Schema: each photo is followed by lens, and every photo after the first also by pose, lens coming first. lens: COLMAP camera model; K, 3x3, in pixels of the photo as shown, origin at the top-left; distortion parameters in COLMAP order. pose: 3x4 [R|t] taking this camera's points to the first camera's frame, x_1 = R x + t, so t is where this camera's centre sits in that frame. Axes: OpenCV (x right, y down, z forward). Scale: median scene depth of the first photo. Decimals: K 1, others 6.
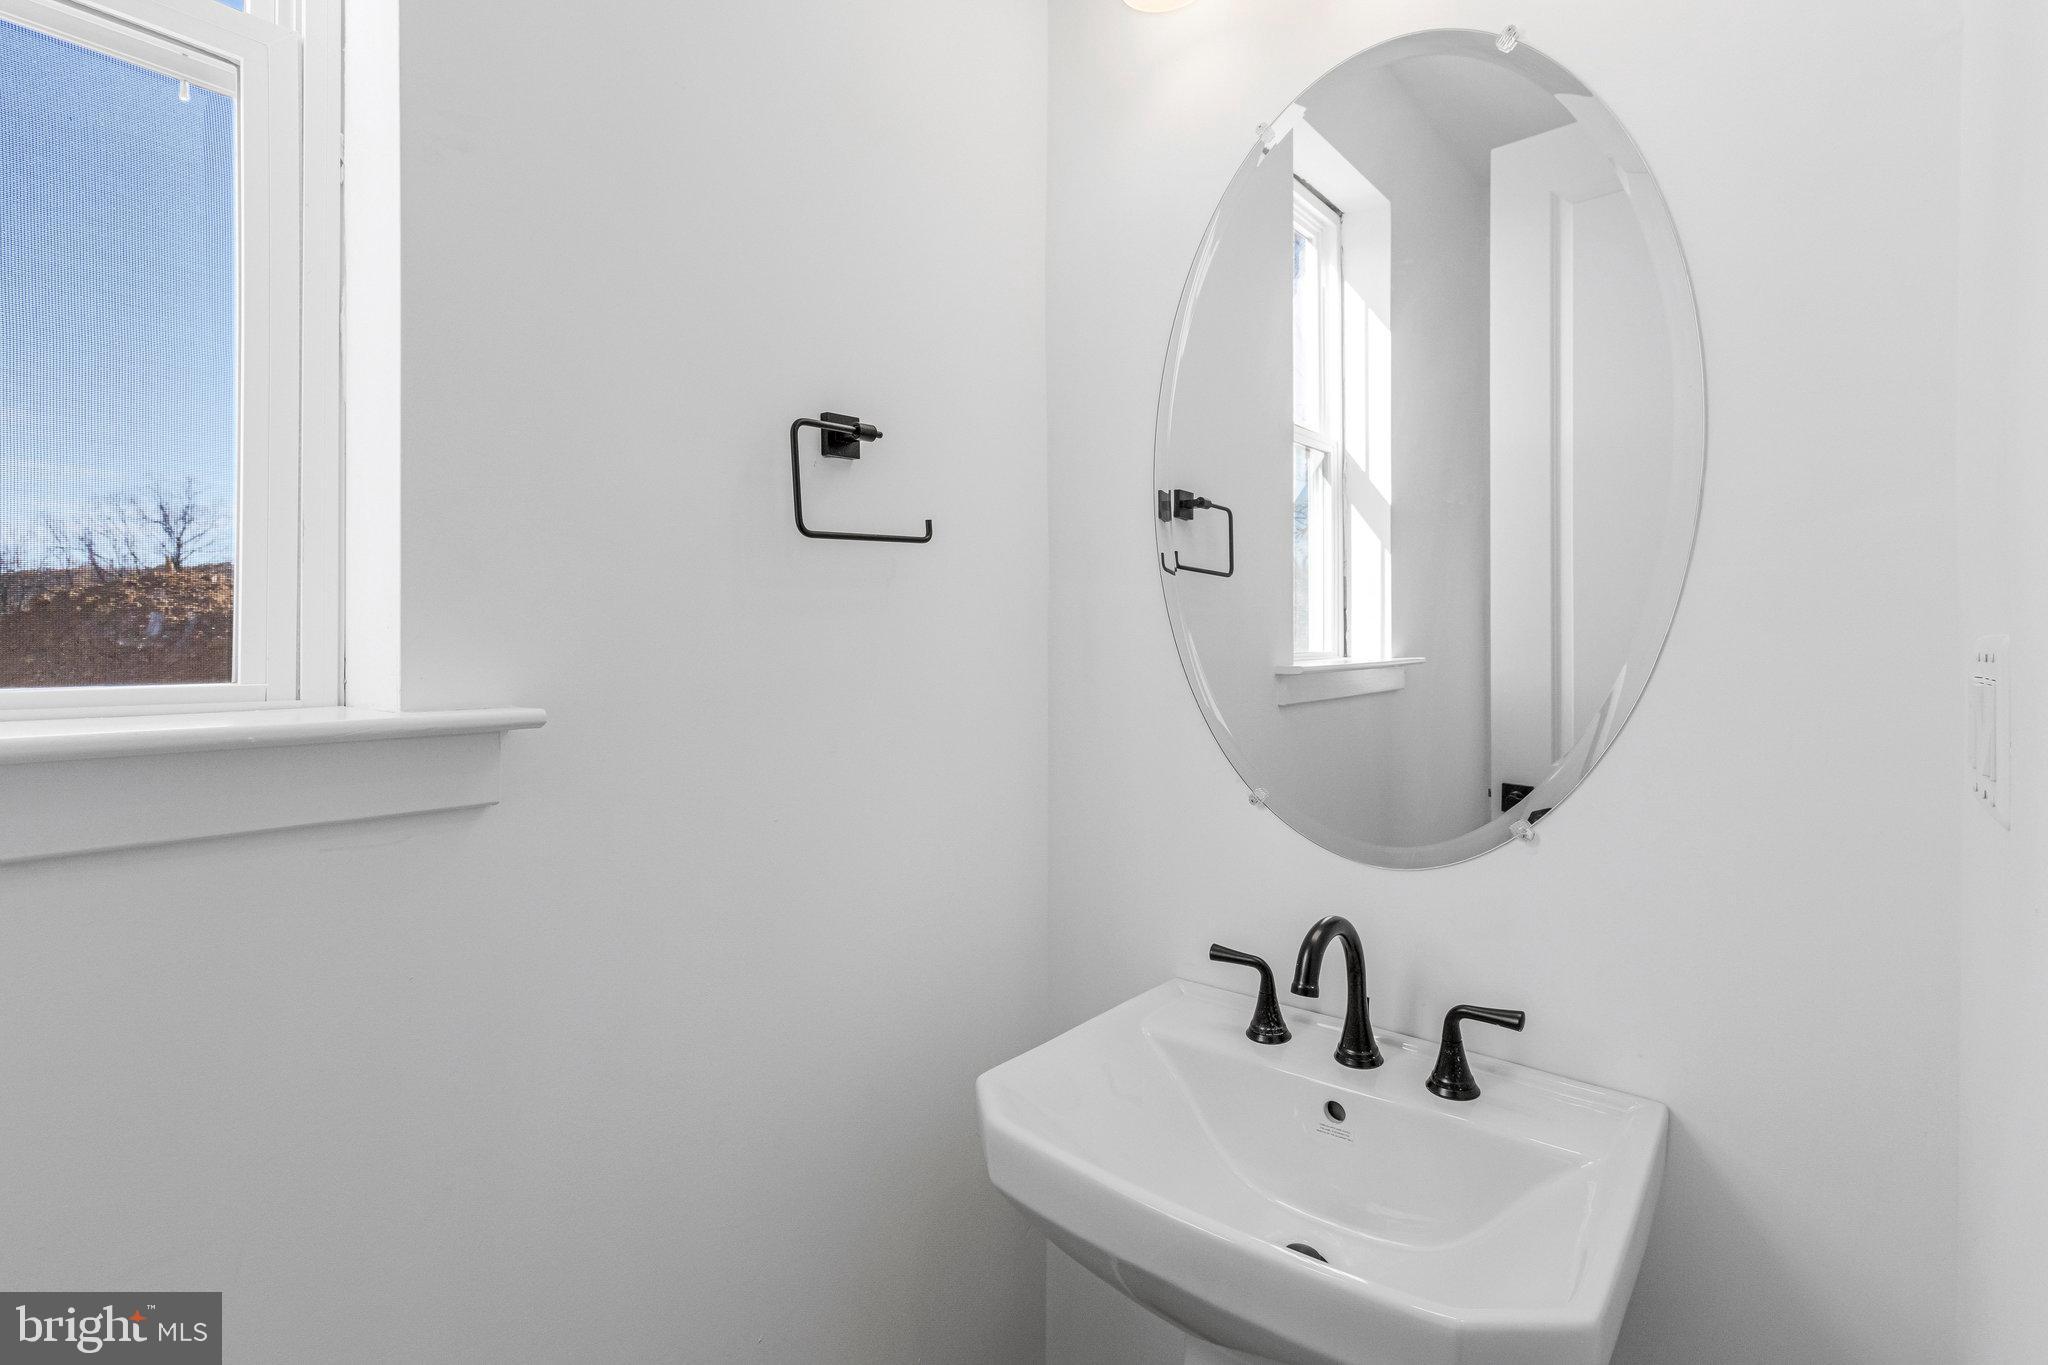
lens RADIAL K [[967.4, 0, 1024.2], [0, 967.4, 644.7], [0, 0, 1]] dist [0.000774, 0.000105]
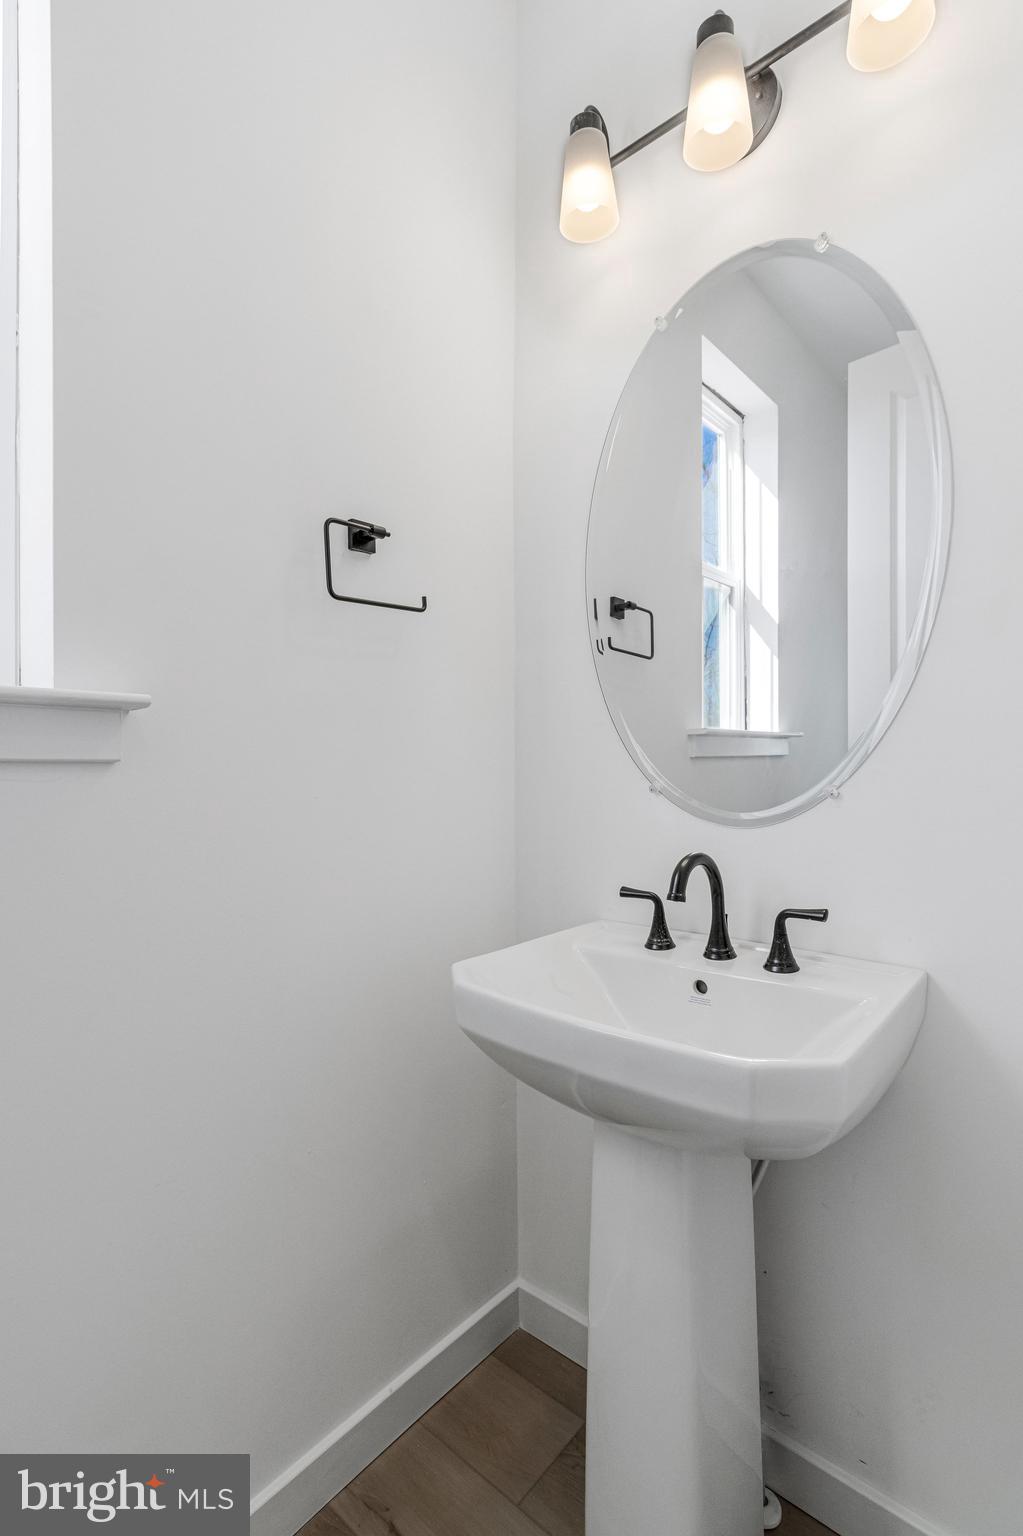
lens RADIAL K [[710.7, 0, 511.5], [0, 710.7, 768.0], [0, 0, 1]] dist [-0.008853, -0.000503]
pose [[0.999576, -0.006444, -0.028378, 0.059848], [0.006537, 0.999974, 0.003169, 0.125249], [0.028357, -0.003353, 0.999592, -0.047701]]
